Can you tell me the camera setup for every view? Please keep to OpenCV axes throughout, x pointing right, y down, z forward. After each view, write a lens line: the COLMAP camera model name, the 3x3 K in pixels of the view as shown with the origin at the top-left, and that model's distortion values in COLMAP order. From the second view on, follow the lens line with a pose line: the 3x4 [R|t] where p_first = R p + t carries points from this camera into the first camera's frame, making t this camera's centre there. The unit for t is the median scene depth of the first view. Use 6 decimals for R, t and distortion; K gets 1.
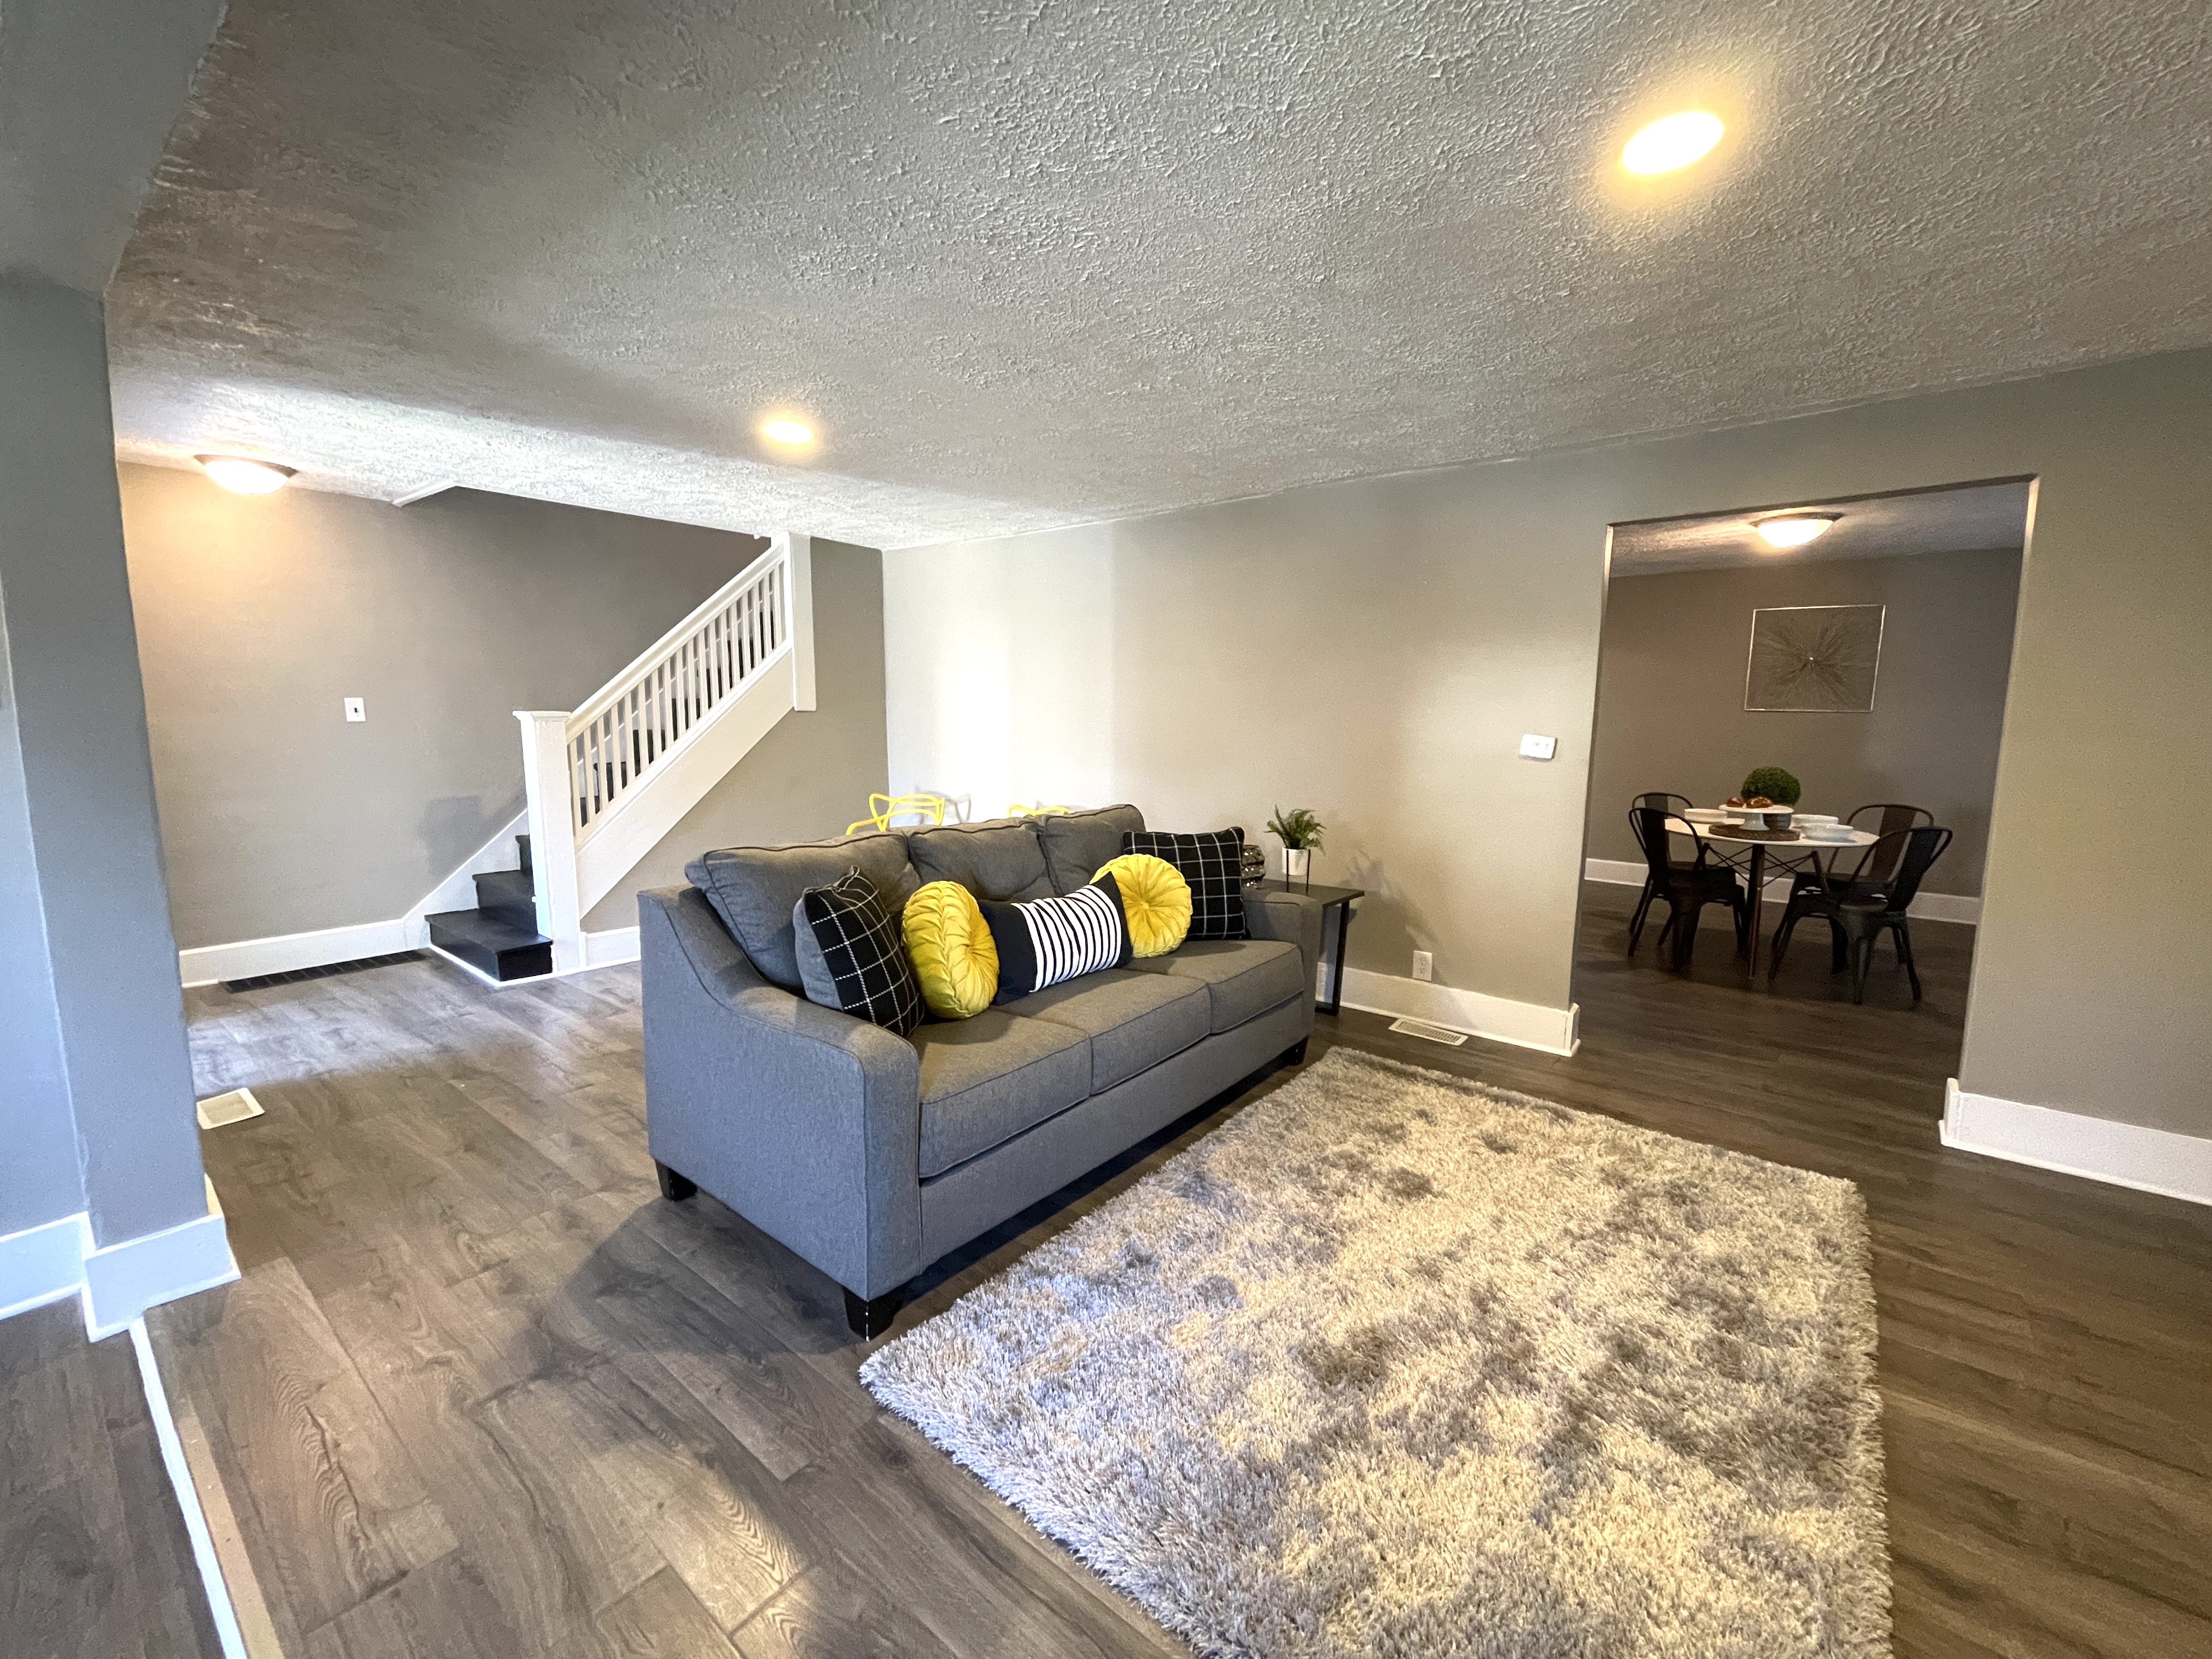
lens RADIAL K [[898.4, 0, 1108.7], [0, 898.4, 820.5], [0, 0, 1]] dist [-0.000363, 0.000507]
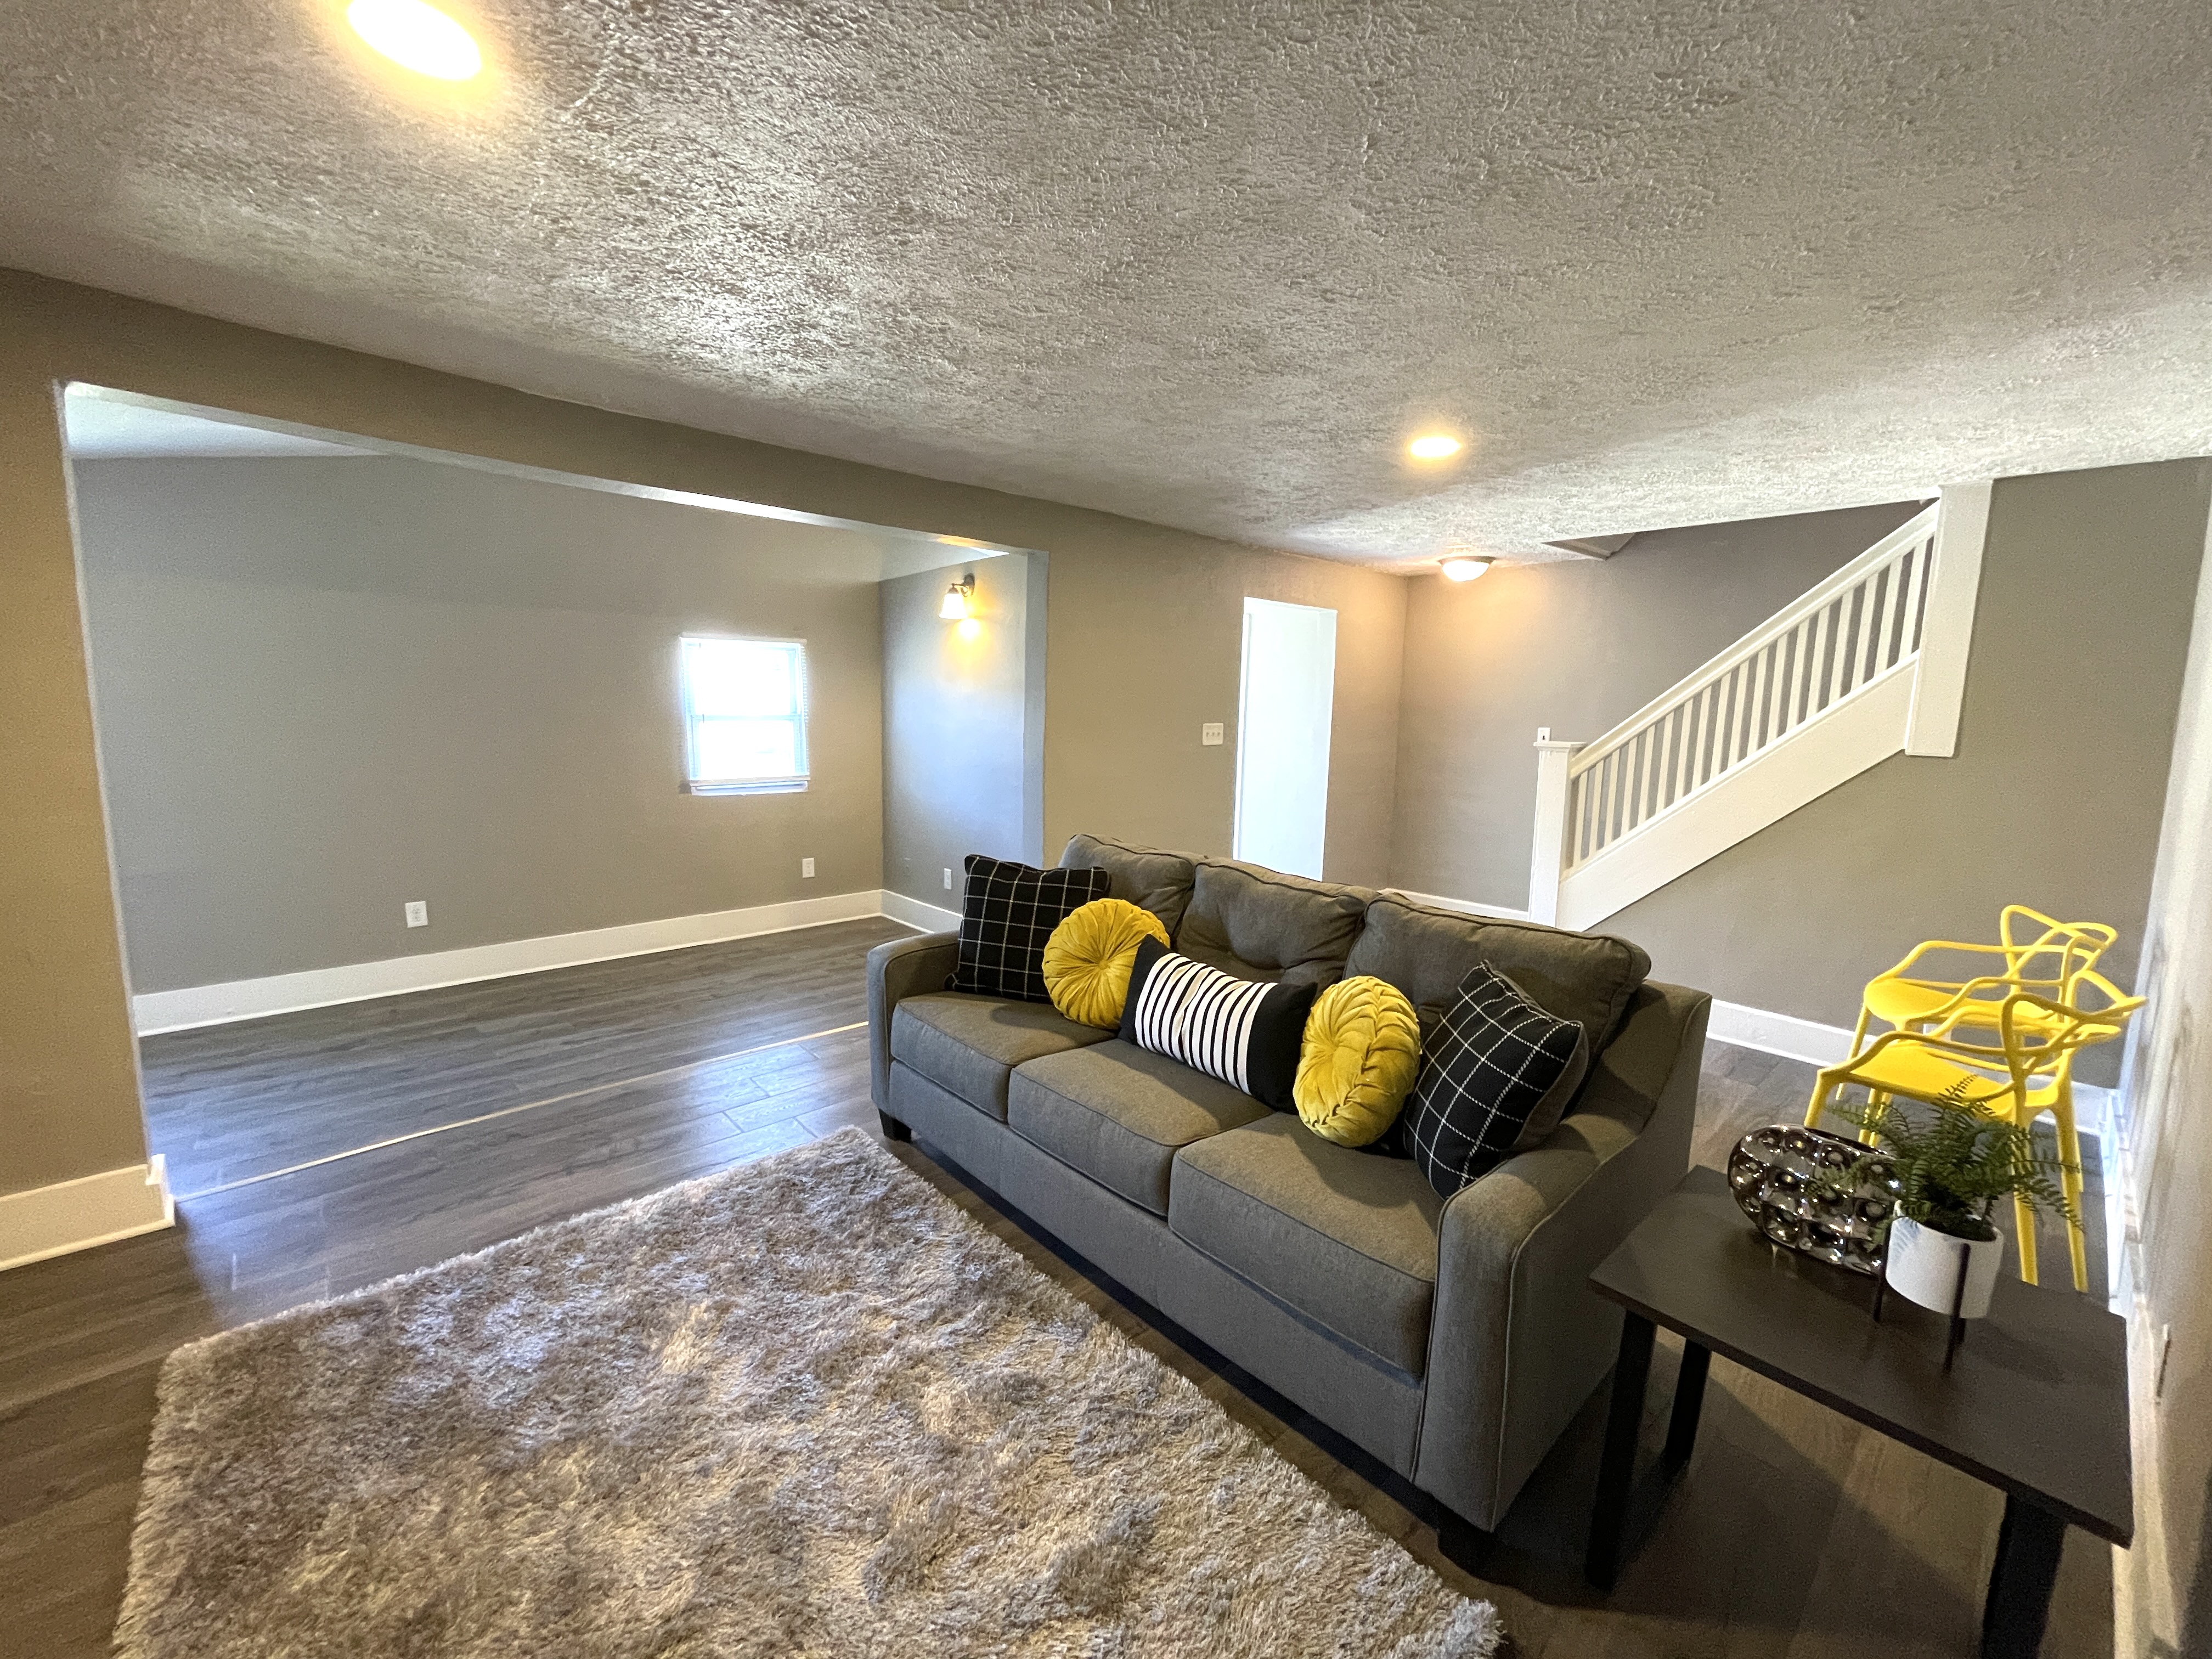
lens RADIAL K [[898.4, 0, 1111.9], [0, 898.4, 826.2], [0, 0, 1]] dist [-0.000363, 0.000507]
pose [[-0.146091, 0.117192, -0.982305, 0.414164], [-0.145565, 0.979604, 0.138519, -0.081420], [0.978503, 0.163225, -0.126052, 0.540475]]
